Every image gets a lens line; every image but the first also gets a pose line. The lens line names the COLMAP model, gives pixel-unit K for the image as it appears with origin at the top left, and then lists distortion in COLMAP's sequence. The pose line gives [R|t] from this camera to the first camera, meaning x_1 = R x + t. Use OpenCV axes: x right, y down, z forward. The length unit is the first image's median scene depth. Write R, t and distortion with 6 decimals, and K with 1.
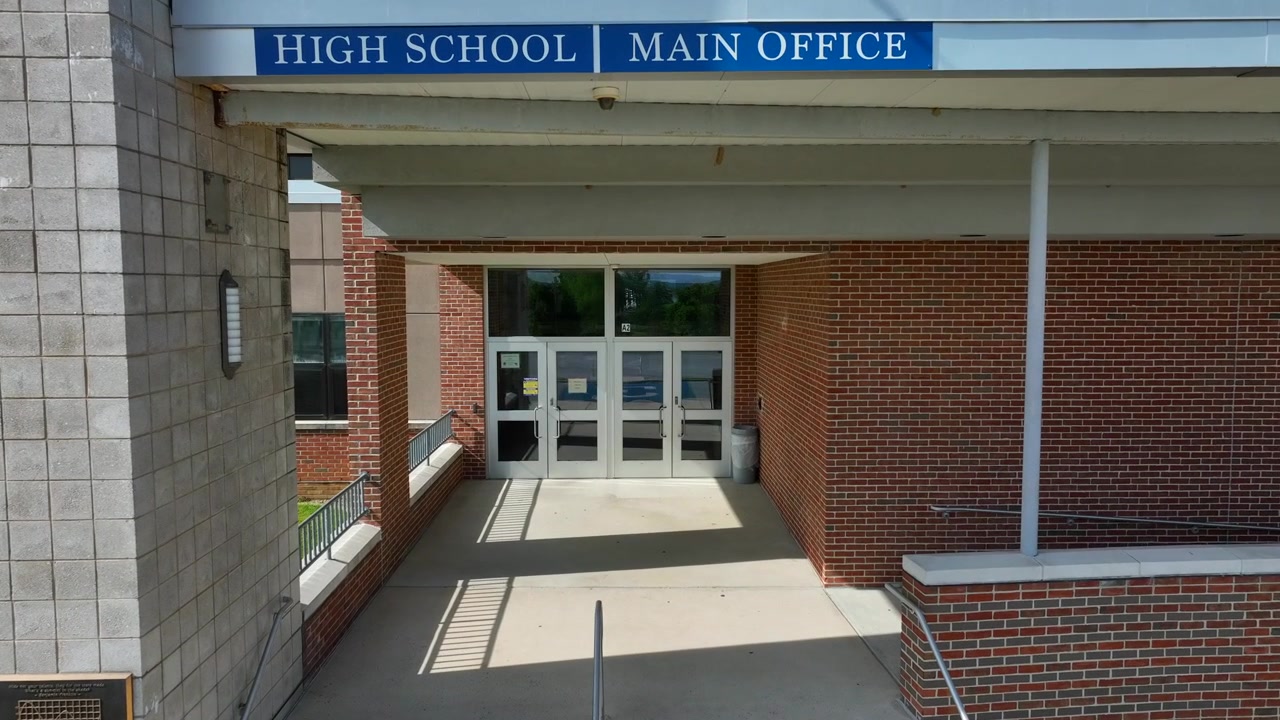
lens RADIAL K [[958.5, 0, 641.8], [0, 958.5, 357.8], [0, 0, 1]] dist [0.016061, 0.014662]
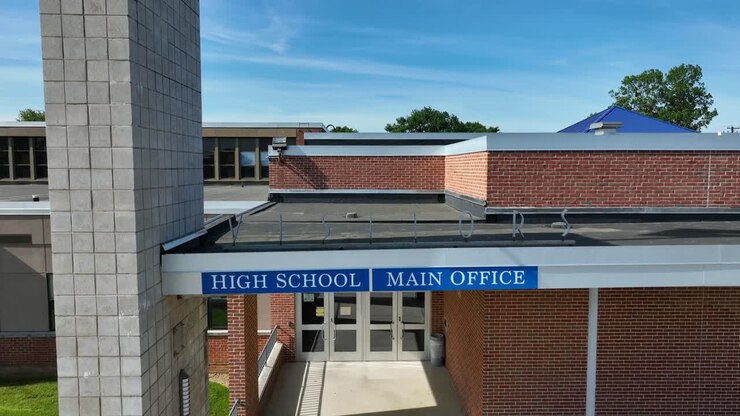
lens RADIAL K [[554.2, 0, 370.5], [0, 554.2, 209.7], [0, 0, 1]] dist [0.016061, 0.014662]
pose [[0.999993, -0.001529, -0.003317, -0.043234], [0.001548, 0.999982, 0.005750, -0.475500], [0.003309, -0.005755, 0.999978, -0.162263]]
